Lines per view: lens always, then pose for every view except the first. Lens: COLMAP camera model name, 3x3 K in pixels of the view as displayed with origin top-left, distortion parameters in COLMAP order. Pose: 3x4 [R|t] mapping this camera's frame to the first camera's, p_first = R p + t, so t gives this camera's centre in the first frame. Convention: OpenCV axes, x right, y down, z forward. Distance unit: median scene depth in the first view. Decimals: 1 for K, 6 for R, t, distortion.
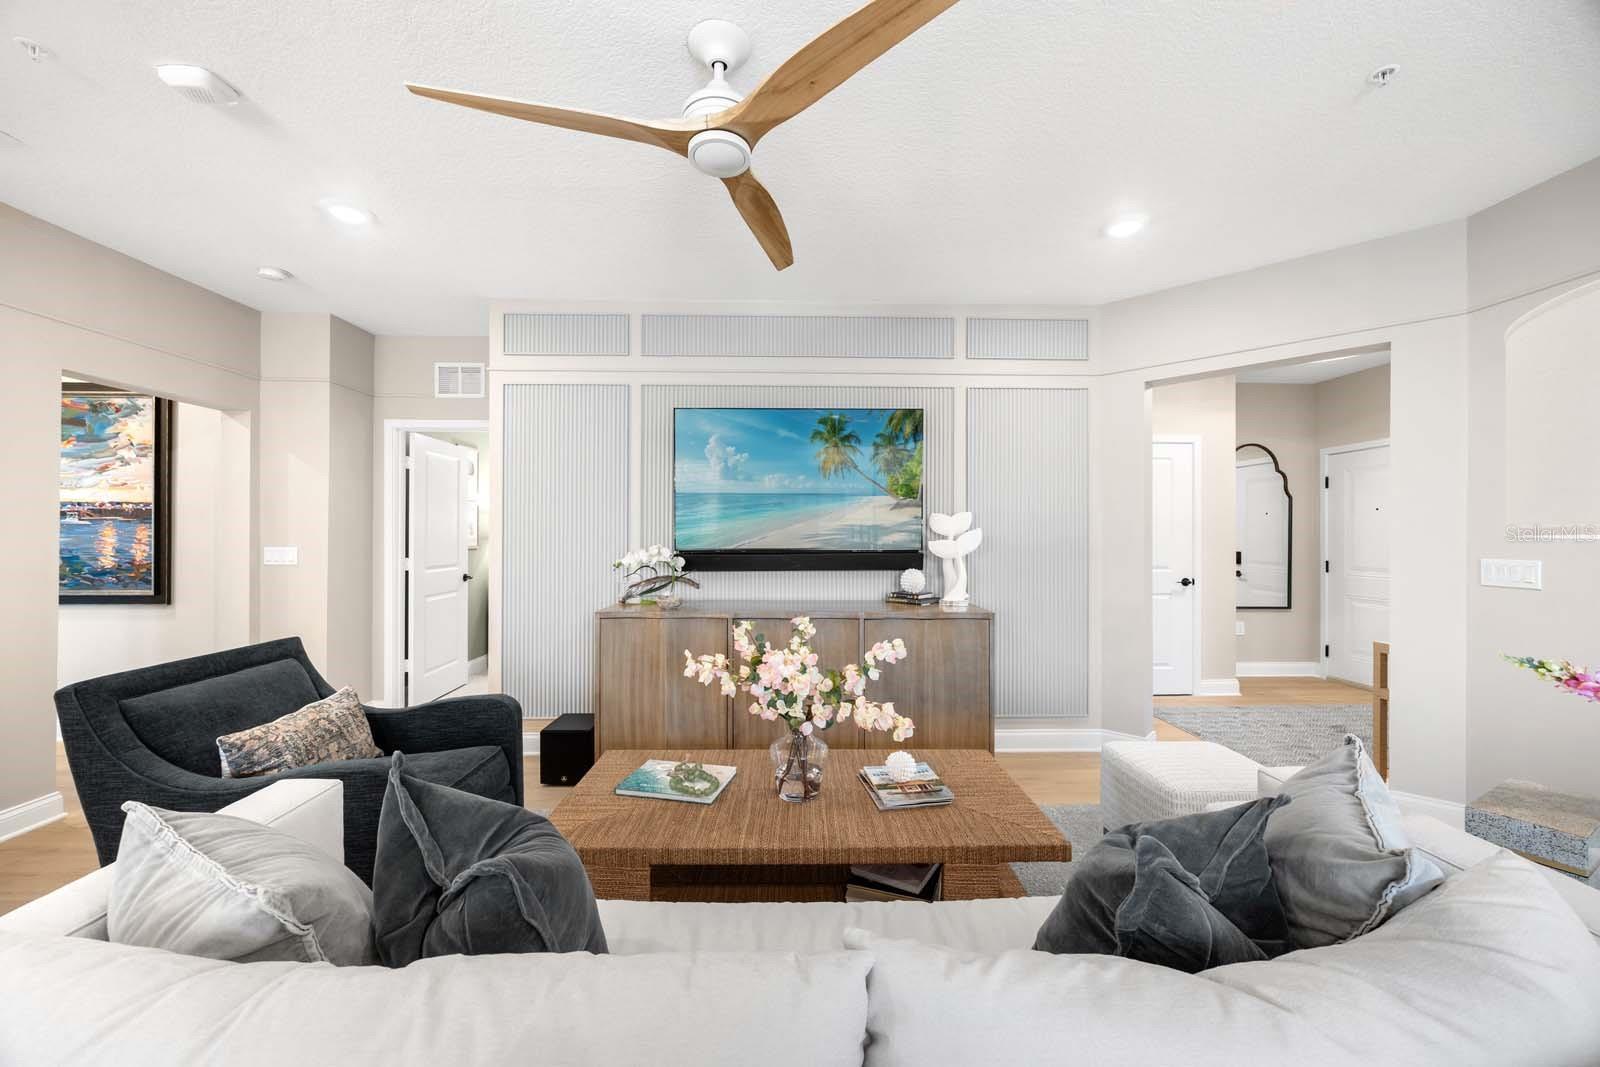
lens RADIAL K [[615.3, 0, 802.4], [0, 615.3, 541.6], [0, 0, 1]] dist [-0.002174, -0.000261]
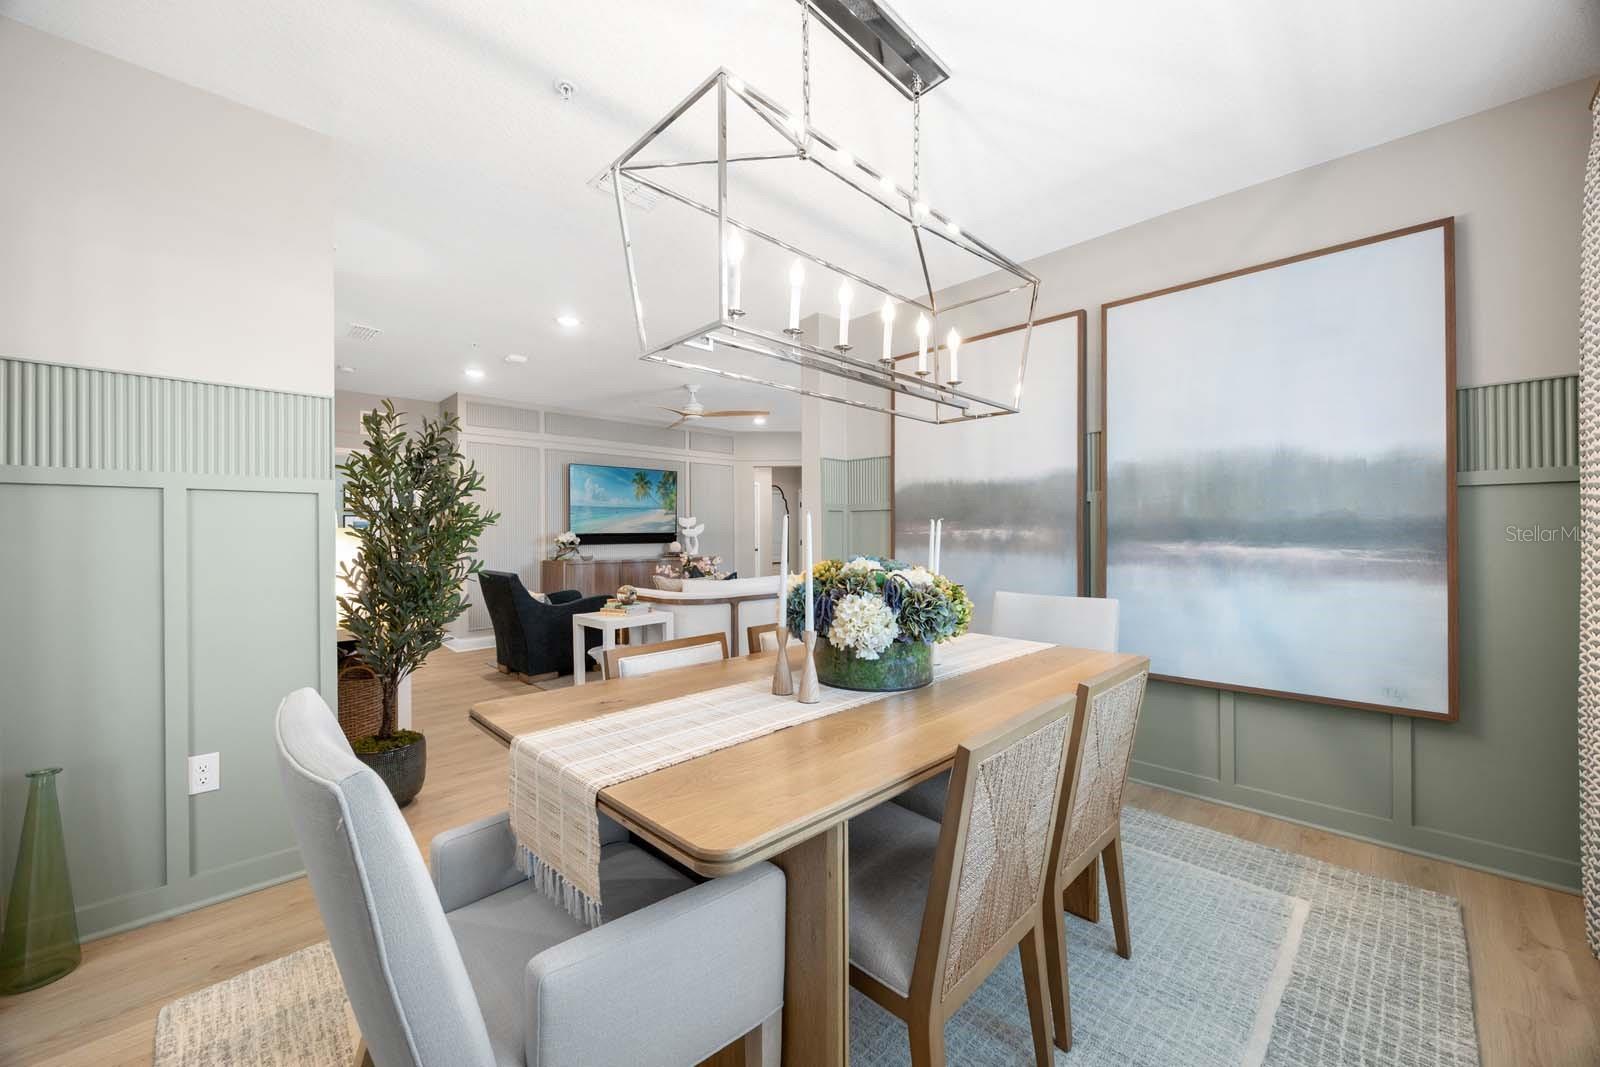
lens RADIAL K [[615.3, 0, 802.4], [0, 615.3, 541.6], [0, 0, 1]] dist [-0.002174, -0.000261]
pose [[0.729016, -0.016911, 0.684287, -1.025359], [0.011444, 0.999856, 0.012518, 0.020659], [-0.684400, -0.001295, 0.729105, -0.975484]]
